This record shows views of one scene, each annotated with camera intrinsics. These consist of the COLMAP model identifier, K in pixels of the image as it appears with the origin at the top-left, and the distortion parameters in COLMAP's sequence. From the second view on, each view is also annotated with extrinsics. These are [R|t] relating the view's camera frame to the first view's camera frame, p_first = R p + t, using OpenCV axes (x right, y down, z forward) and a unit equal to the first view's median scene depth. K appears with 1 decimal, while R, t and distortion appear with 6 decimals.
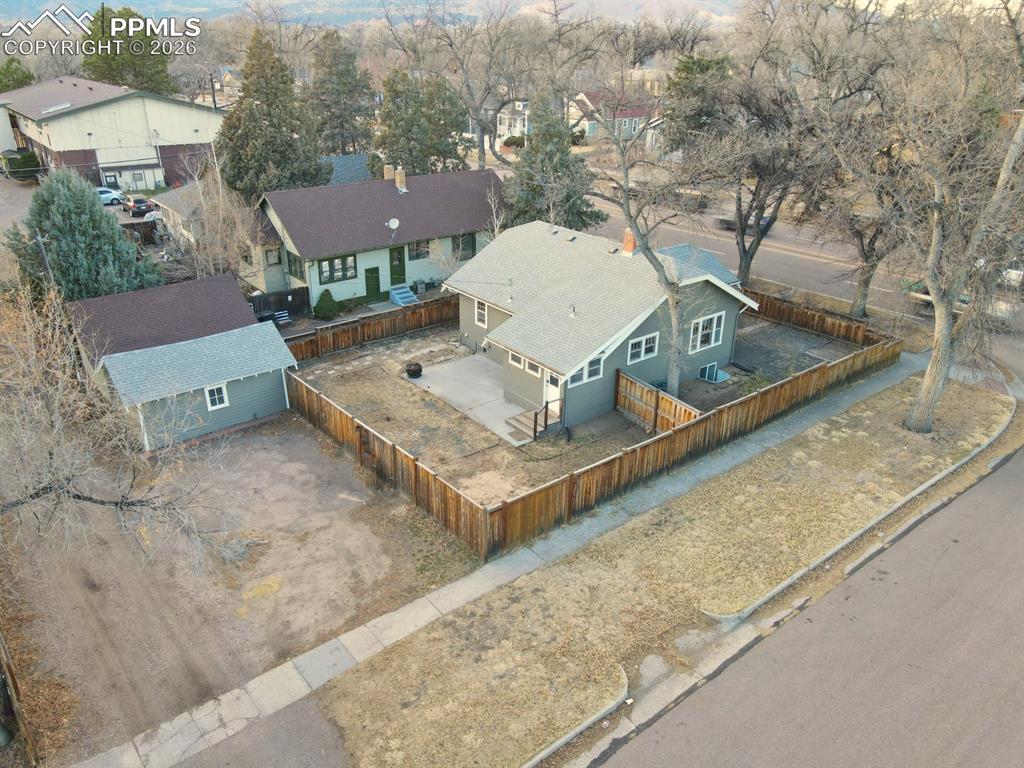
lens RADIAL K [[741.3, 0, 505.8], [0, 741.3, 405.3], [0, 0, 1]] dist [0.004084, 0.004808]
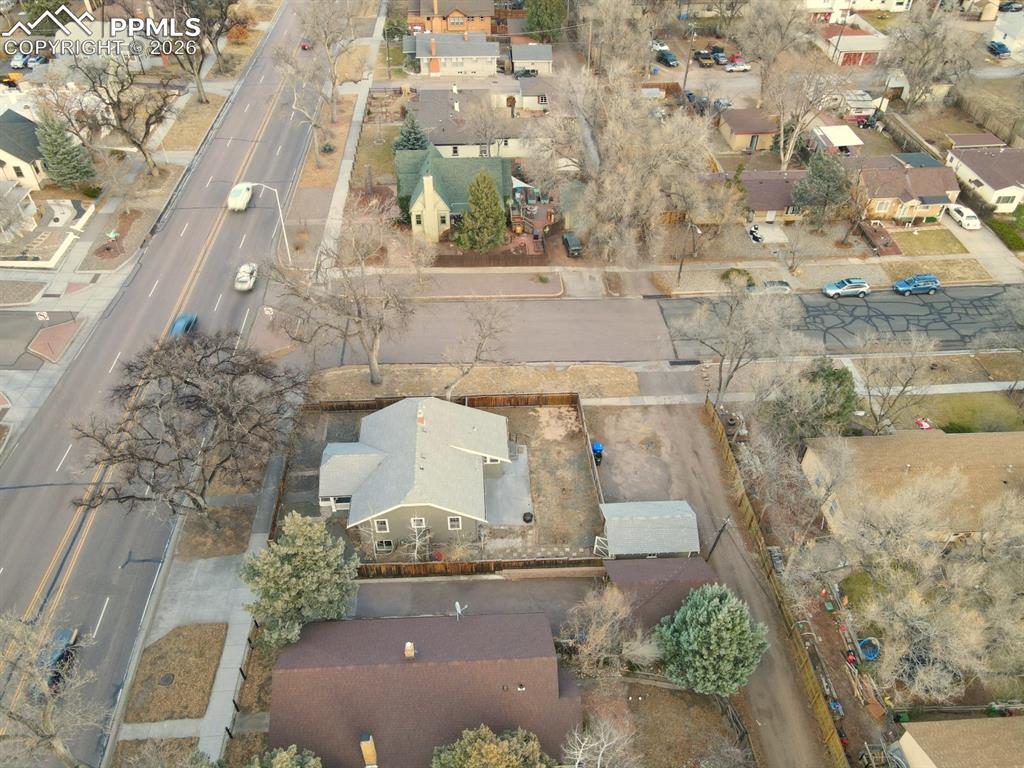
lens RADIAL K [[753.9, 0, 508.6], [0, 753.9, 381.5], [0, 0, 1]] dist [0.009929, 0.008426]
pose [[-0.816910, -0.391219, 0.423799, -0.906988], [0.238027, 0.440619, 0.865562, -2.194701], [-0.525358, 0.807962, -0.266826, 1.609928]]
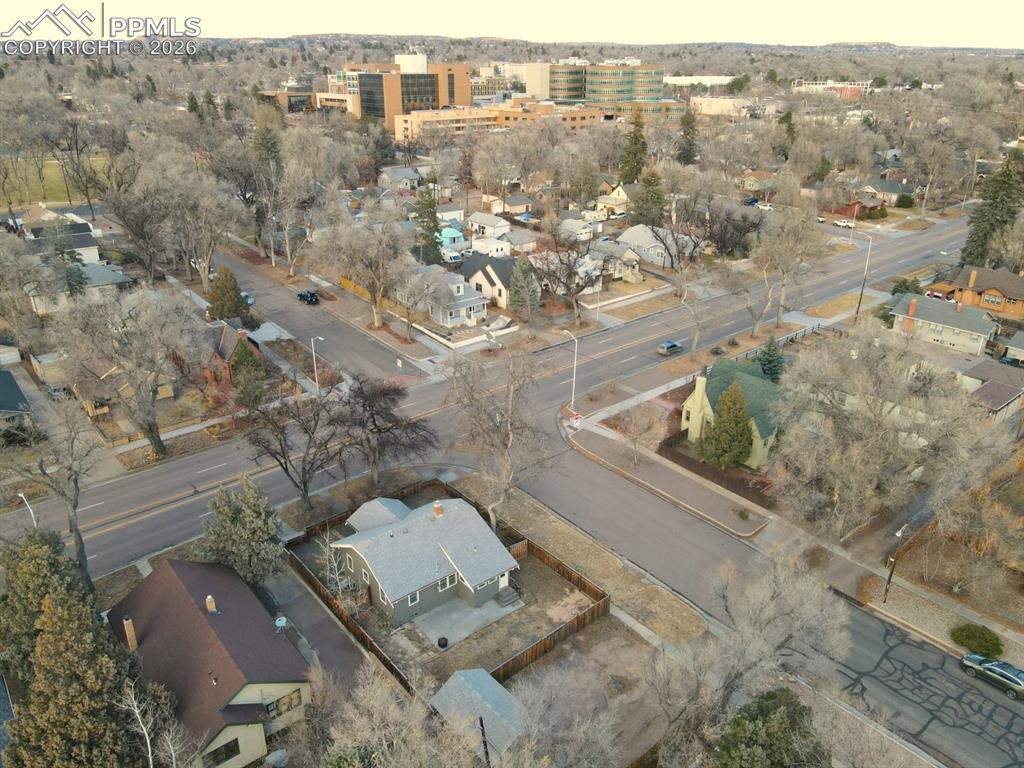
lens RADIAL K [[753.9, 0, 508.6], [0, 753.9, 381.5], [0, 0, 1]] dist [0.009929, 0.008426]
pose [[-0.021348, -0.409441, 0.912087, -1.898220], [0.436520, 0.816925, 0.376940, -1.458753], [-0.899441, 0.406191, 0.161289, 0.453714]]
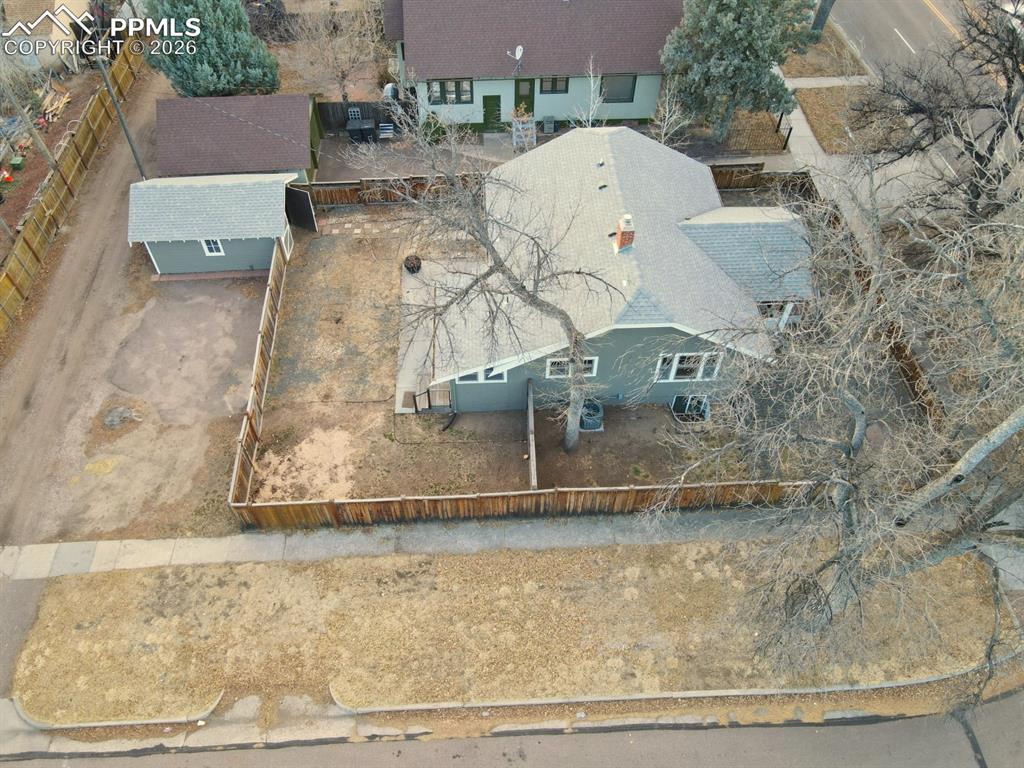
lens RADIAL K [[753.9, 0, 508.6], [0, 753.9, 381.5], [0, 0, 1]] dist [0.009929, 0.008426]
pose [[0.813579, 0.447874, -0.370807, 0.544878], [-0.247502, 0.843814, 0.476152, -0.551573], [0.526148, -0.295612, 0.797359, 0.298400]]
